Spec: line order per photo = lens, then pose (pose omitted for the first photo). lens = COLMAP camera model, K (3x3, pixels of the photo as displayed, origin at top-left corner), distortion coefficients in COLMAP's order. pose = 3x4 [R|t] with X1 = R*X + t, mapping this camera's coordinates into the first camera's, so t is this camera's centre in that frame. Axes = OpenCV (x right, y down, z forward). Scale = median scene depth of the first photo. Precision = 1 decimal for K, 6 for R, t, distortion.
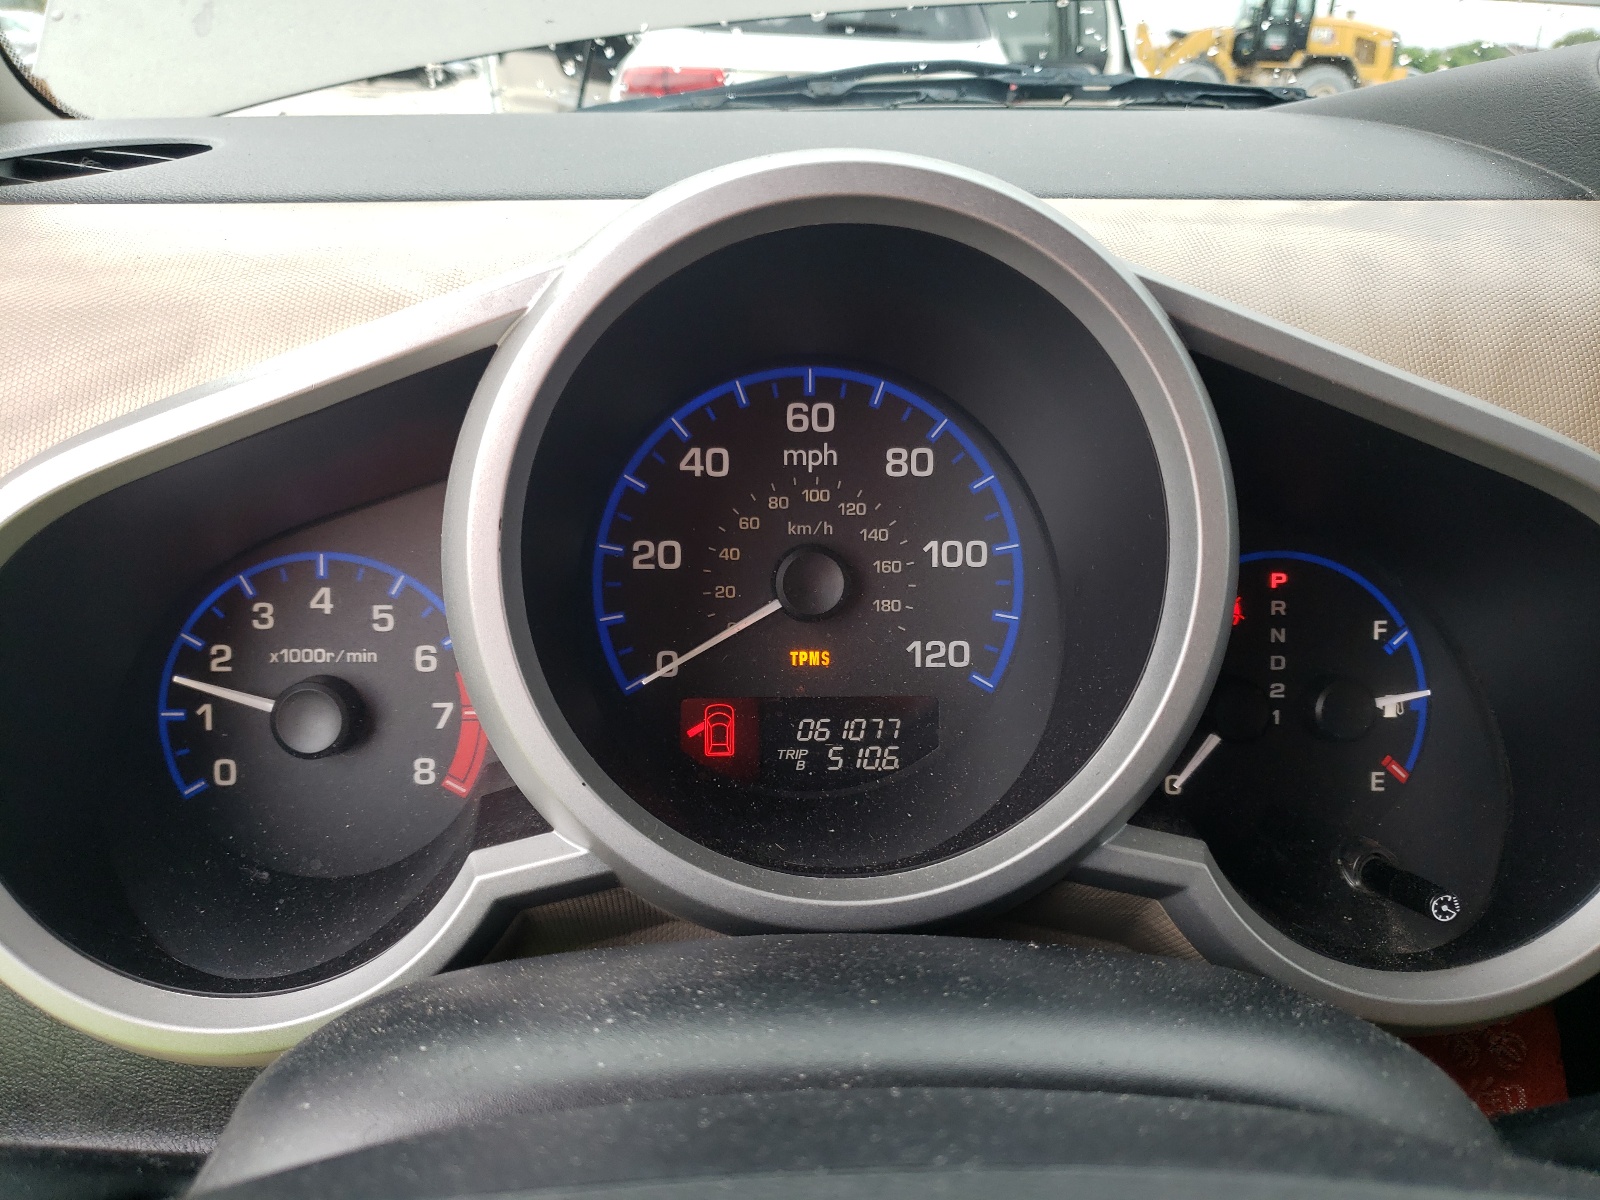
lens RADIAL K [[1244.9, 0, 800.0], [0, 1244.9, 600.0], [0, 0, 1]] dist [-0.000125, -0.005023]
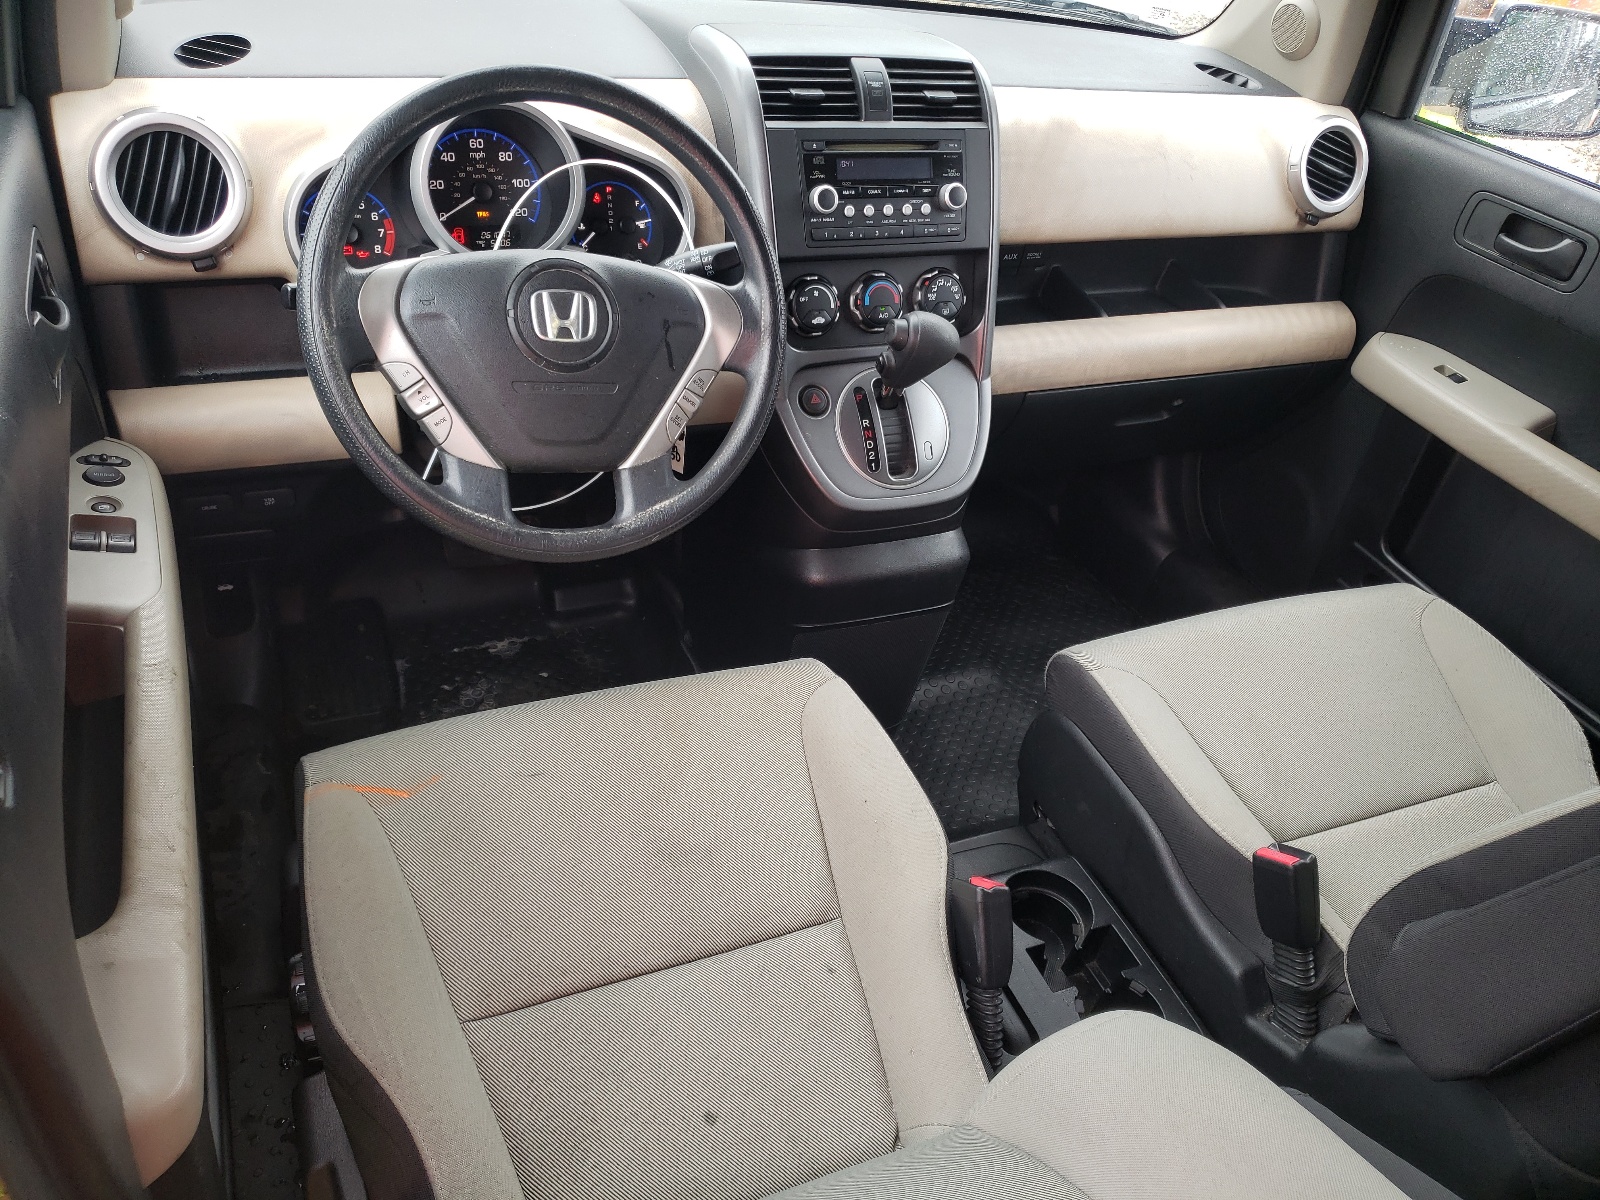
lens RADIAL K [[1244.9, 0, 800.0], [0, 1244.9, 600.0], [0, 0, 1]] dist [-0.000125, -0.005023]
pose [[0.923603, -0.133969, 0.359178, -0.591244], [0.036811, 0.963612, 0.264758, 0.203977], [-0.381578, -0.231309, 0.894927, -2.848623]]
